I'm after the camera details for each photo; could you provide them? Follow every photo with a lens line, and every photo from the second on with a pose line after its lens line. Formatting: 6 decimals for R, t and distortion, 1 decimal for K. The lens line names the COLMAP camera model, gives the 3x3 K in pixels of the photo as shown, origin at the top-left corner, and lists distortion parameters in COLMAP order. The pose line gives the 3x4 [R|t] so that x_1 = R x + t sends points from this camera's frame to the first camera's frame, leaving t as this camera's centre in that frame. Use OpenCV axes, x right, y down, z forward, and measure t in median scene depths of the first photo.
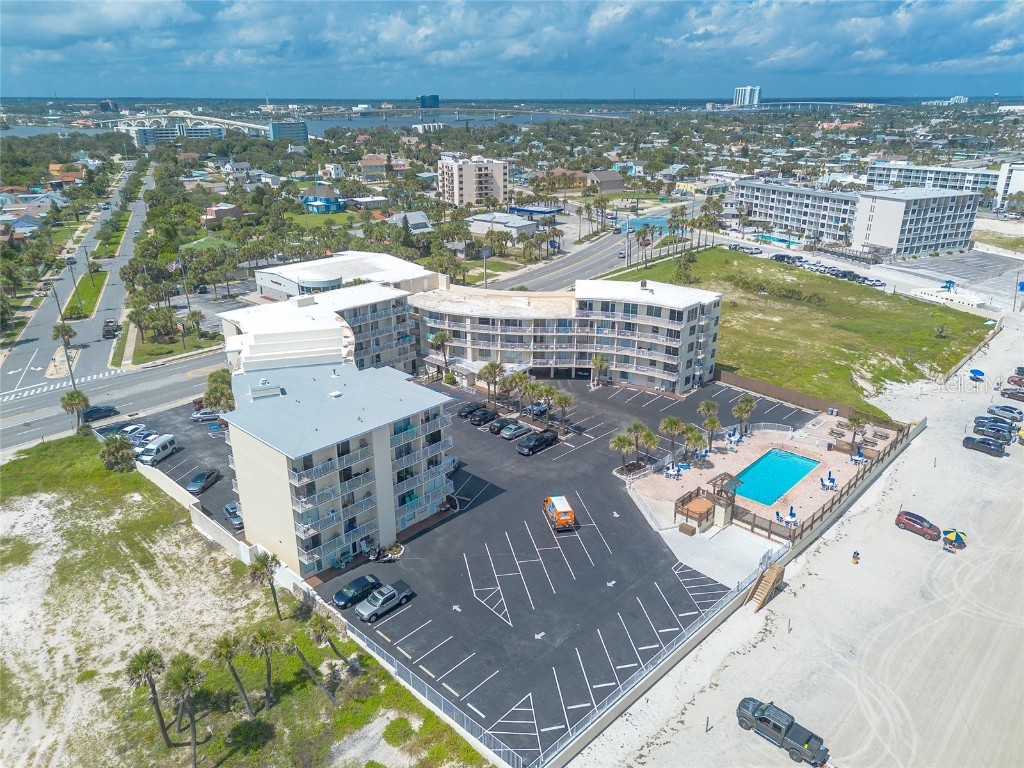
lens RADIAL K [[722.6, 0, 512.9], [0, 722.6, 388.0], [0, 0, 1]] dist [0.069365, -0.069996]
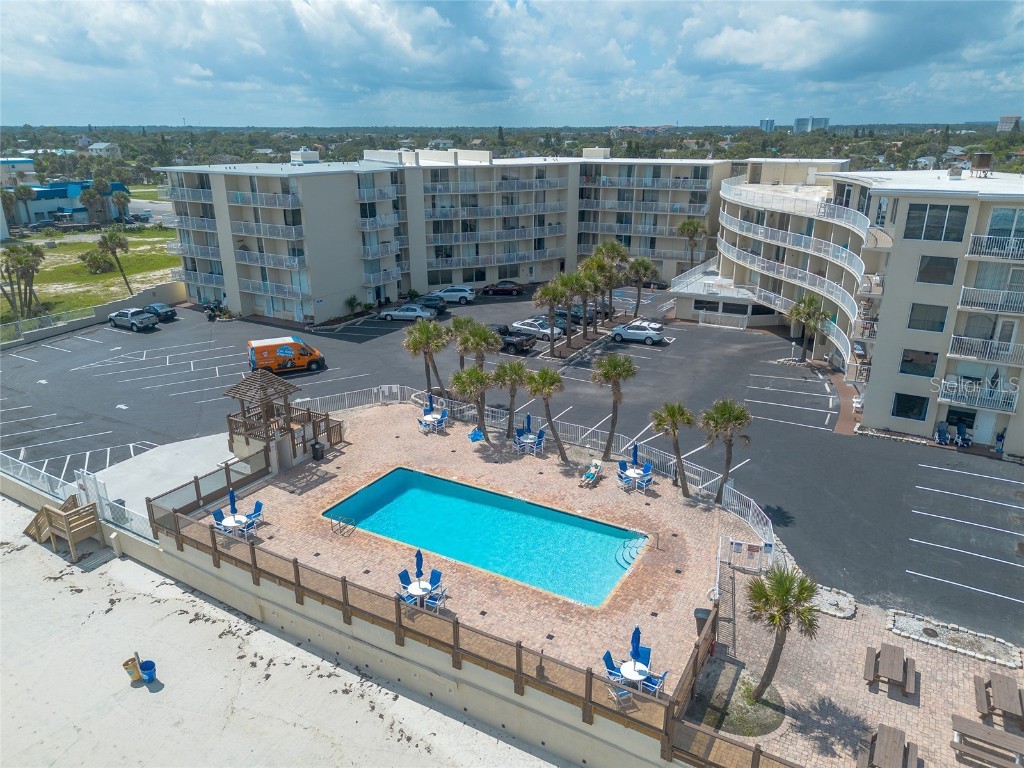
lens RADIAL K [[722.6, 0, 512.9], [0, 722.6, 388.0], [0, 0, 1]] dist [0.069365, -0.069996]
pose [[0.222256, 0.325178, -0.919164, 0.550509], [-0.359668, 0.903597, 0.232702, -0.034475], [0.906224, 0.278875, 0.317786, 0.694812]]
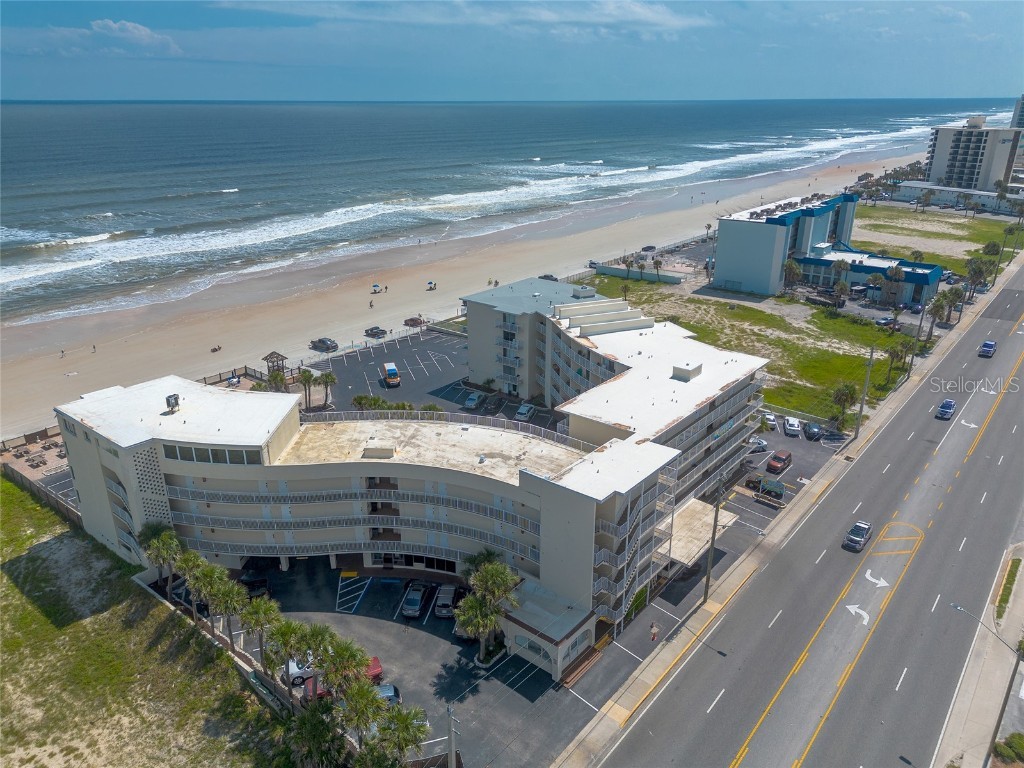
lens RADIAL K [[728.8, 0, 510.5], [0, 728.8, 380.0], [0, 0, 1]] dist [0.076307, -0.070028]
pose [[-0.997838, 0.024866, -0.060833, -0.062414], [-0.022810, 0.737067, 0.675434, -0.593941], [0.061633, 0.675362, -0.734907, 1.498581]]
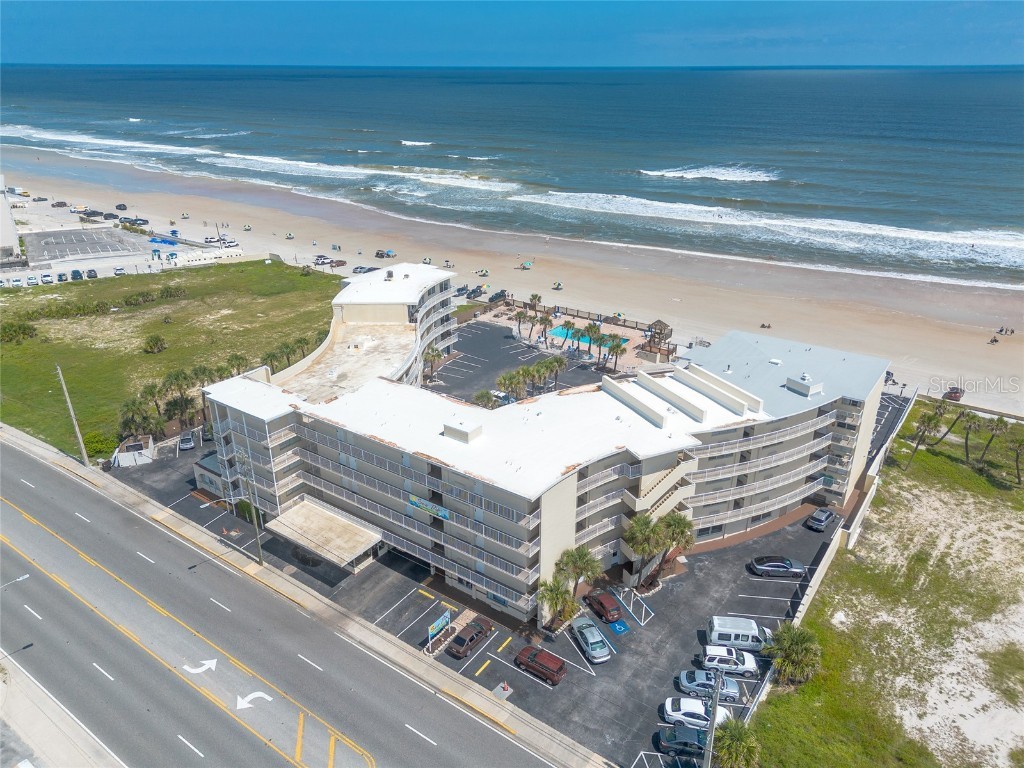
lens RADIAL K [[728.8, 0, 510.5], [0, 728.8, 380.0], [0, 0, 1]] dist [0.076307, -0.070028]
pose [[-0.131625, -0.390851, 0.910994, -0.812765], [0.364150, 0.835674, 0.411149, -0.381436], [-0.921992, 0.385856, 0.032333, 0.900283]]
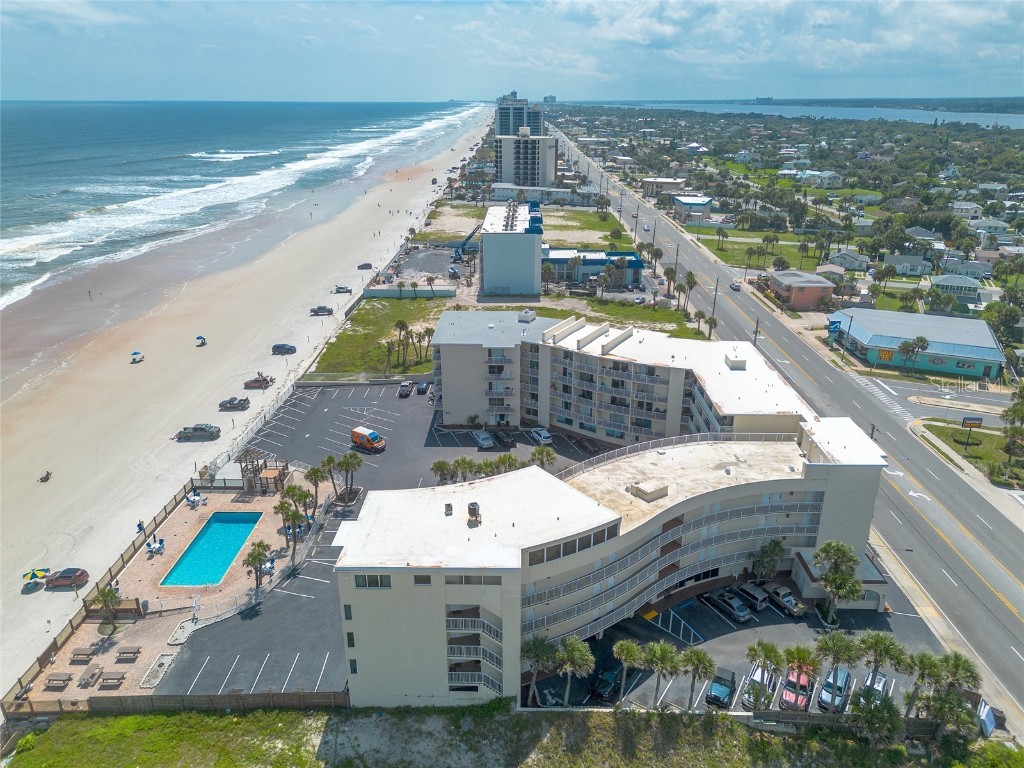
lens RADIAL K [[715.3, 0, 509.1], [0, 715.3, 400.9], [0, 0, 1]] dist [0.101065, -0.123890]
pose [[-0.745511, 0.256295, -0.615245, 0.481025], [-0.245130, 0.752967, 0.610698, -0.549855], [0.619778, 0.606097, -0.498520, 1.267916]]
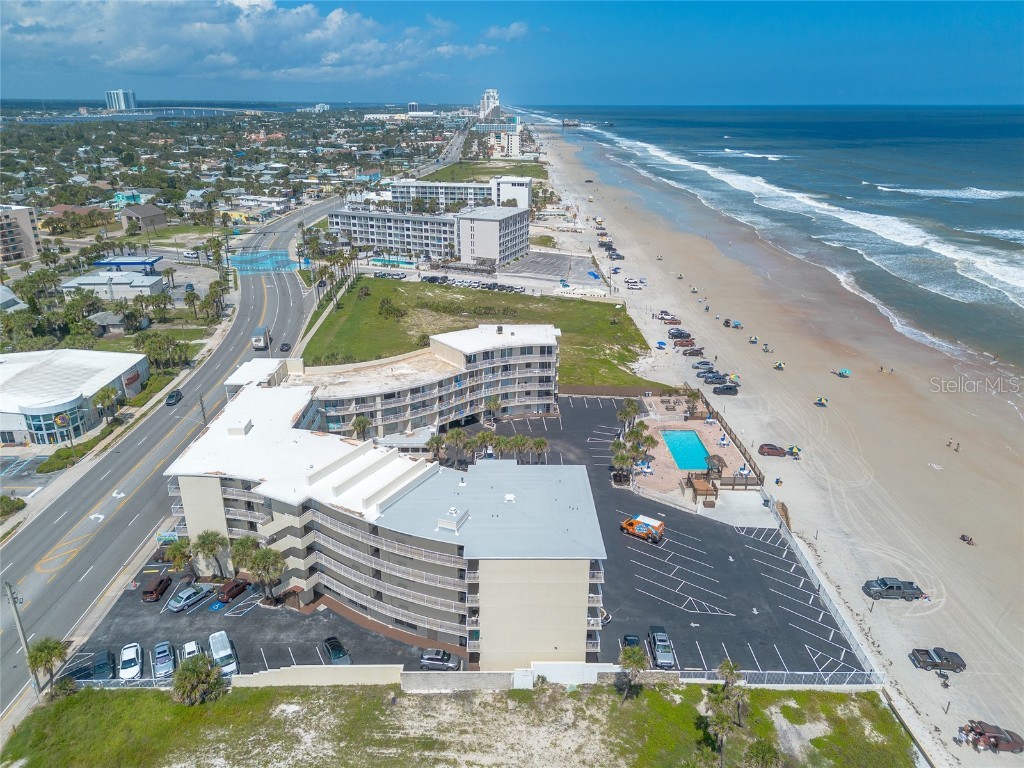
lens RADIAL K [[721.1, 0, 512.0], [0, 721.1, 384.0], [0, 0, 1]] dist [0.069927, -0.064944]
pose [[0.722105, -0.245537, 0.646743, -0.582509], [0.250613, 0.964237, 0.086259, -0.157945], [-0.644793, 0.099794, 0.757815, 0.135894]]
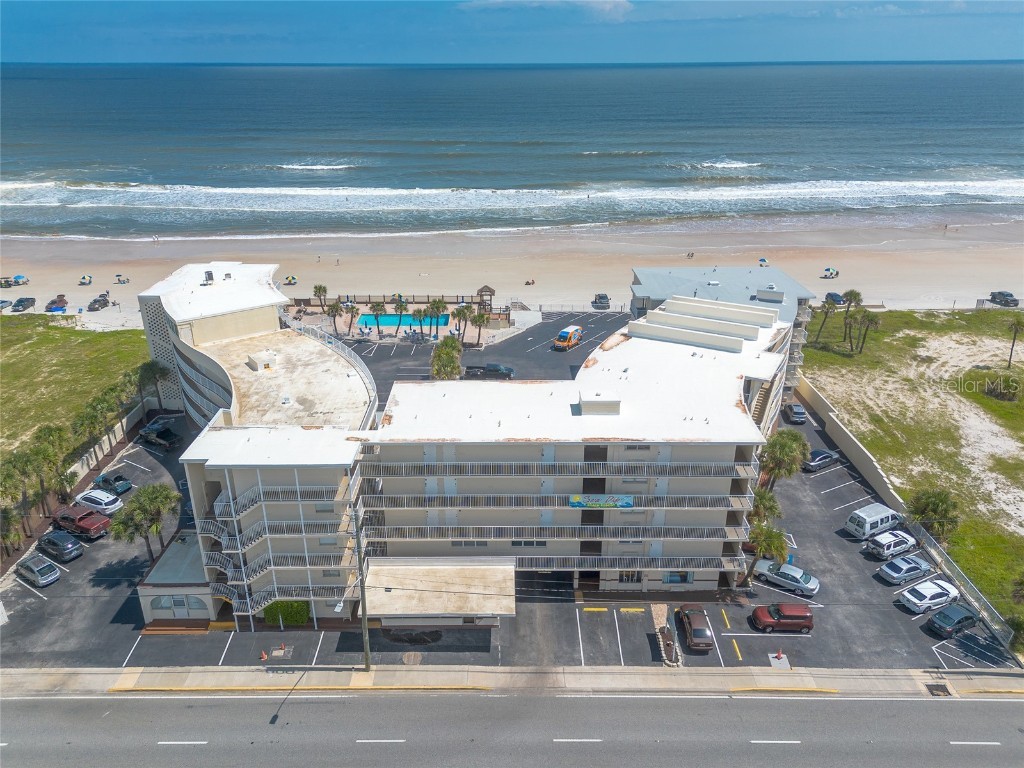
lens RADIAL K [[741.7, 0, 501.7], [0, 741.7, 388.8], [0, 0, 1]] dist [0.069977, -0.057611]
pose [[-0.682162, -0.291413, 0.670622, -0.571038], [0.271512, 0.750627, 0.602363, -0.445109], [-0.678923, 0.592991, -0.432927, 1.229015]]
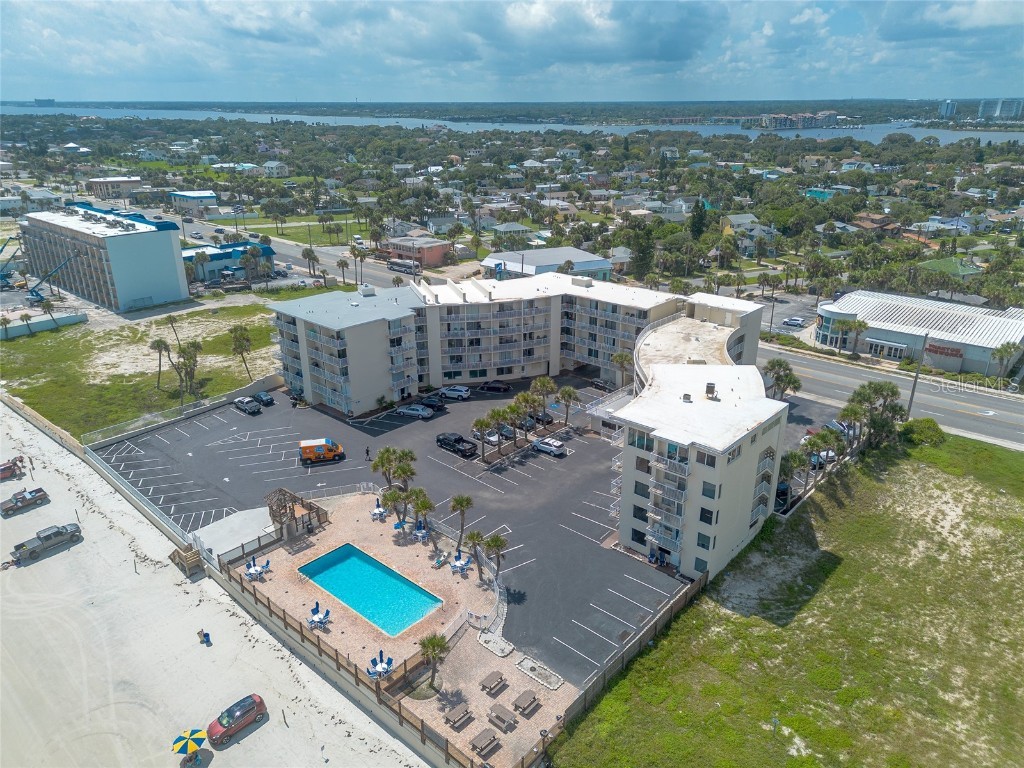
lens RADIAL K [[722.6, 0, 512.9], [0, 722.6, 388.0], [0, 0, 1]] dist [0.069365, -0.069996]
pose [[0.018195, 0.365202, -0.930751, 0.802001], [-0.367210, 0.868288, 0.333515, -0.303863], [0.929960, 0.335712, 0.149904, 0.762035]]
